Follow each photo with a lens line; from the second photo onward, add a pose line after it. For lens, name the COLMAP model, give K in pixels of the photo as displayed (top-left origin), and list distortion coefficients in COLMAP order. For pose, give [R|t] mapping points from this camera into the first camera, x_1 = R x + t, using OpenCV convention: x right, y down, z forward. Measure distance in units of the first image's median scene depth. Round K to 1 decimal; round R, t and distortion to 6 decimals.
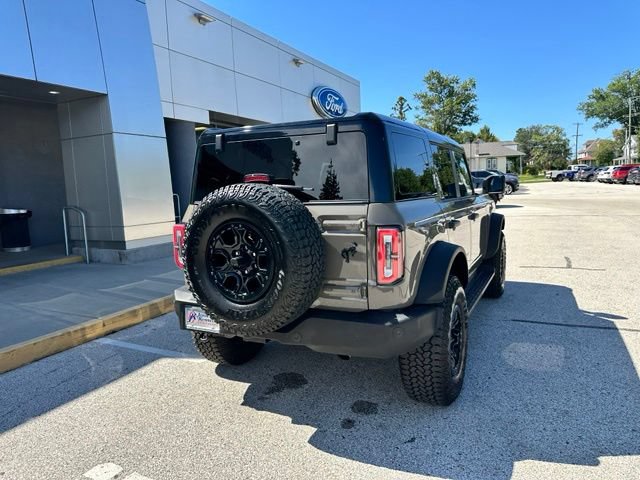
lens RADIAL K [[450.8, 0, 317.4], [0, 450.8, 242.6], [0, 0, 1]] dist [0.052295, -0.079589]
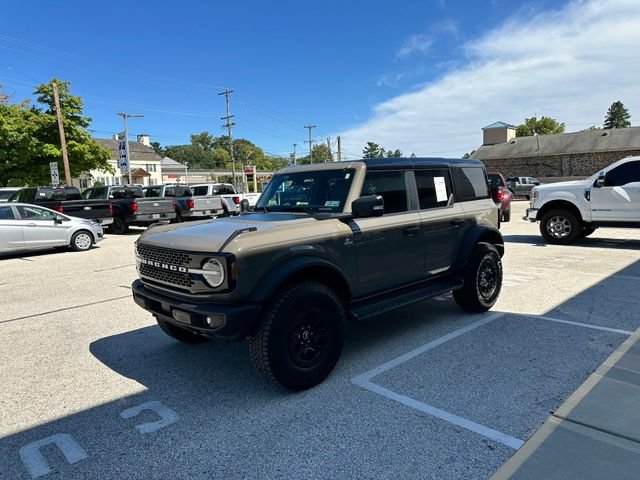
lens RADIAL K [[448.9, 0, 318.7], [0, 448.9, 238.7], [0, 0, 1]] dist [0.056278, -0.076241]
pose [[-0.939817, 0.035722, 0.339805, -0.115282], [0.114369, 0.970040, 0.214340, -0.196314], [-0.321968, 0.240304, -0.915746, 1.438636]]
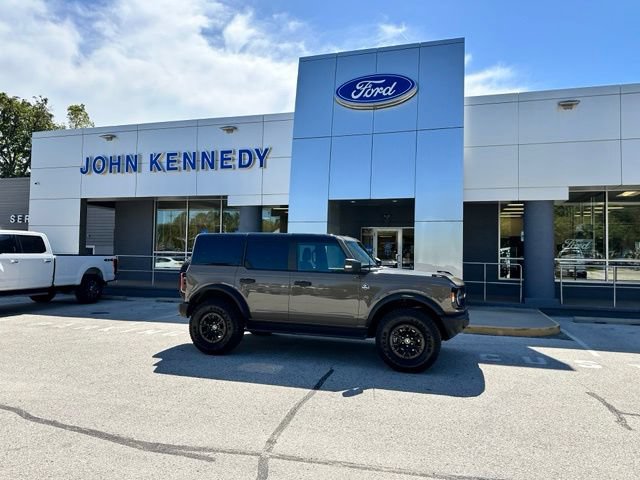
lens RADIAL K [[448.9, 0, 318.7], [0, 448.9, 238.7], [0, 0, 1]] dist [0.056278, -0.076241]
pose [[0.173438, 0.006059, -0.984826, 1.198834], [-0.145596, 0.989151, -0.019555, -0.121187], [0.974023, 0.146779, 0.172438, 0.484732]]
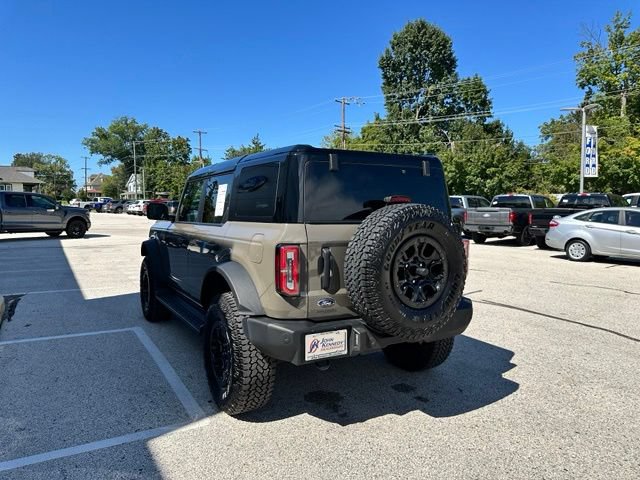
lens RADIAL K [[448.9, 0, 318.7], [0, 448.9, 238.7], [0, 0, 1]] dist [0.056278, -0.076241]
pose [[0.533551, -0.016530, 0.845606, -0.477140], [0.080784, 0.996234, -0.031498, -0.010012], [-0.841901, 0.085117, 0.532877, 0.227576]]
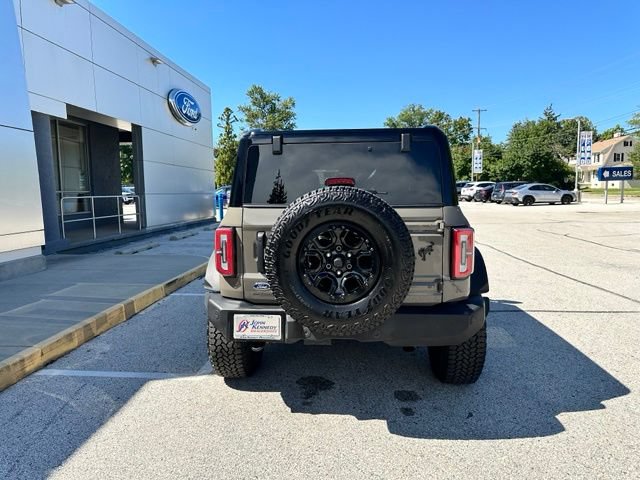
lens RADIAL K [[448.9, 0, 318.7], [0, 448.9, 238.7], [0, 0, 1]] dist [0.056278, -0.076241]
pose [[0.922848, -0.013479, 0.384928, -0.226174], [0.025063, 0.999371, -0.025093, 0.004646], [-0.384348, 0.032804, 0.922605, 0.032397]]
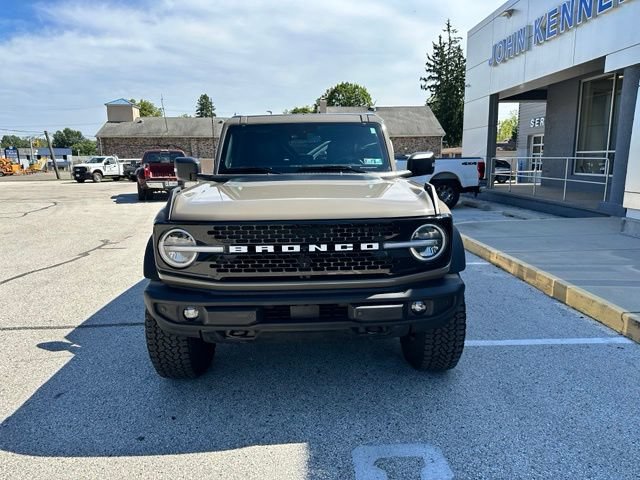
lens RADIAL K [[453.1, 0, 317.2], [0, 453.1, 239.0], [0, 0, 1]] dist [0.055291, -0.063238]
pose [[-0.877768, 0.132730, -0.460333, 0.413935], [-0.010720, 0.955174, 0.295851, -0.179905], [0.478967, 0.264623, -0.836998, 1.300725]]
